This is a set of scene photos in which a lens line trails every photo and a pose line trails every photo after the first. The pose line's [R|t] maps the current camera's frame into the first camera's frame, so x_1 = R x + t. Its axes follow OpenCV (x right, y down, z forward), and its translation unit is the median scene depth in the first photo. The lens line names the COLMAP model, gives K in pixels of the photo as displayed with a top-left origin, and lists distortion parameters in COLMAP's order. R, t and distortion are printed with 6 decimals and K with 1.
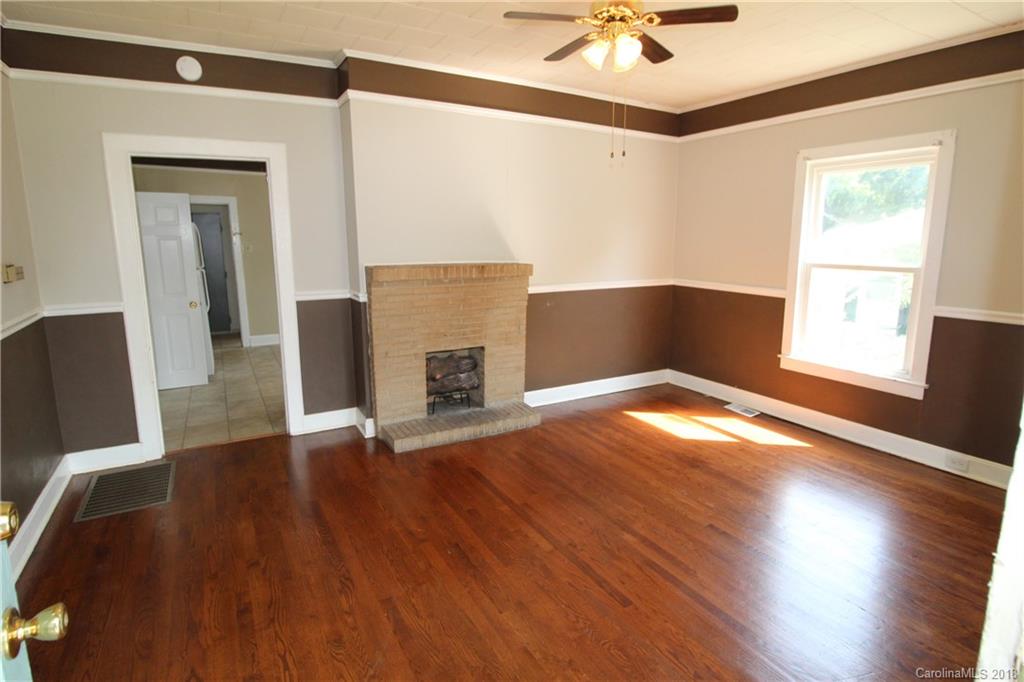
lens RADIAL K [[543.7, 0, 534.5], [0, 543.7, 328.2], [0, 0, 1]] dist [0.013520, -0.000215]
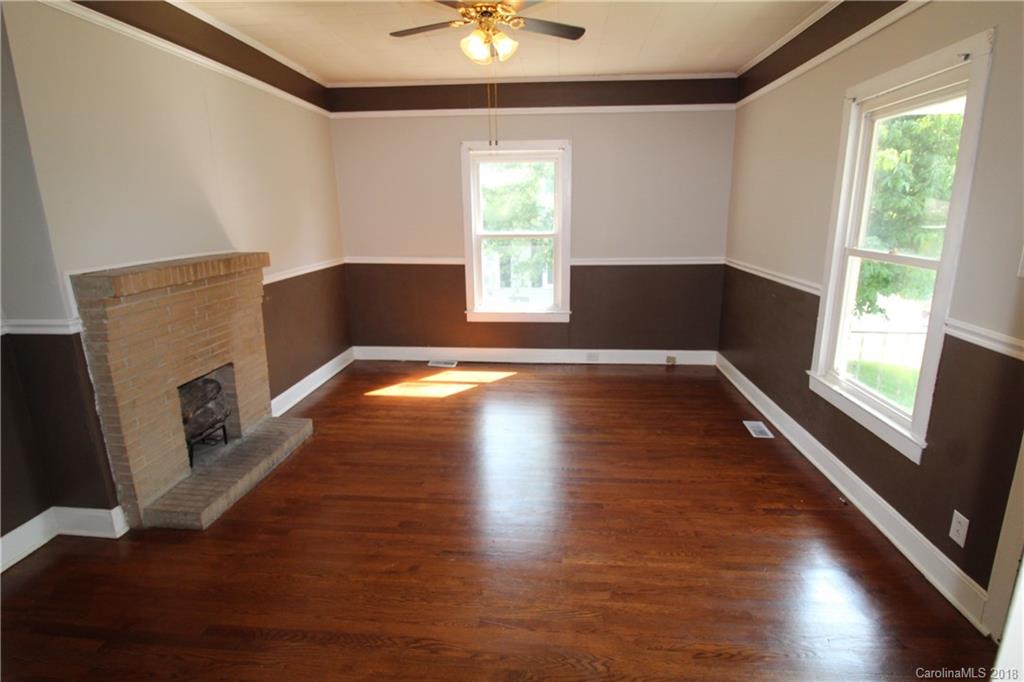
lens RADIAL K [[520.9, 0, 528.6], [0, 520.9, 335.4], [0, 0, 1]] dist [0.003697, -0.002516]
pose [[0.576796, -0.203284, 0.791191, -0.448352], [0.147669, 0.978532, 0.143764, -0.050365], [-0.803431, 0.033912, 0.594432, 0.213939]]
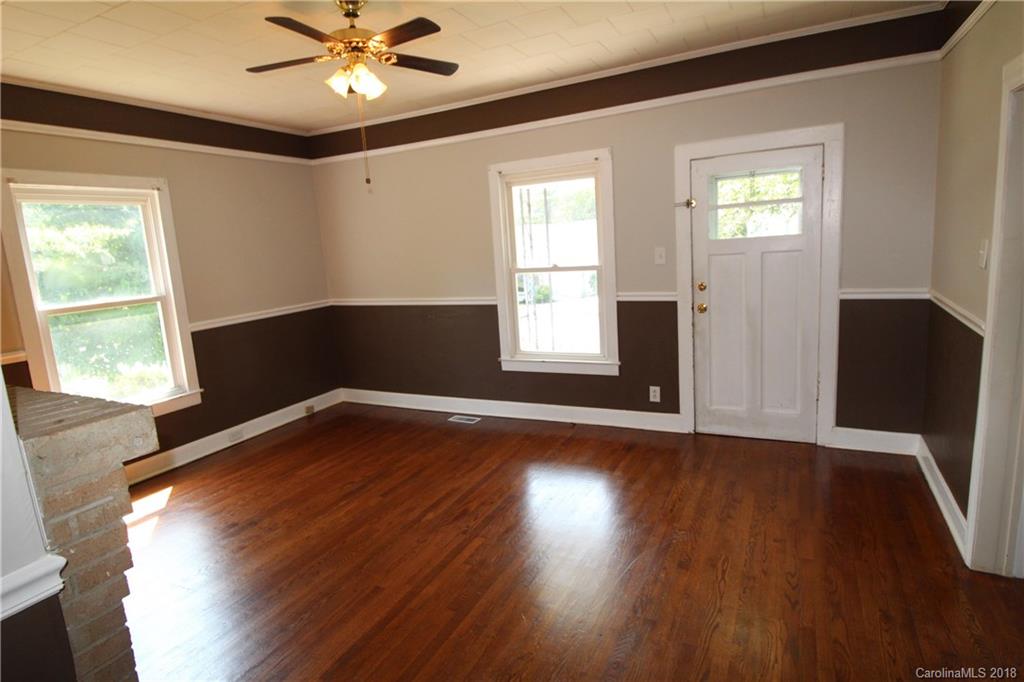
lens RADIAL K [[534.6, 0, 510.8], [0, 534.6, 336.7], [0, 0, 1]] dist [-0.006331, -0.001558]
pose [[-0.519764, -0.122834, 0.845433, -0.546873], [0.202179, 0.943812, 0.261425, -0.155328], [-0.830042, 0.306808, -0.465724, 0.843300]]
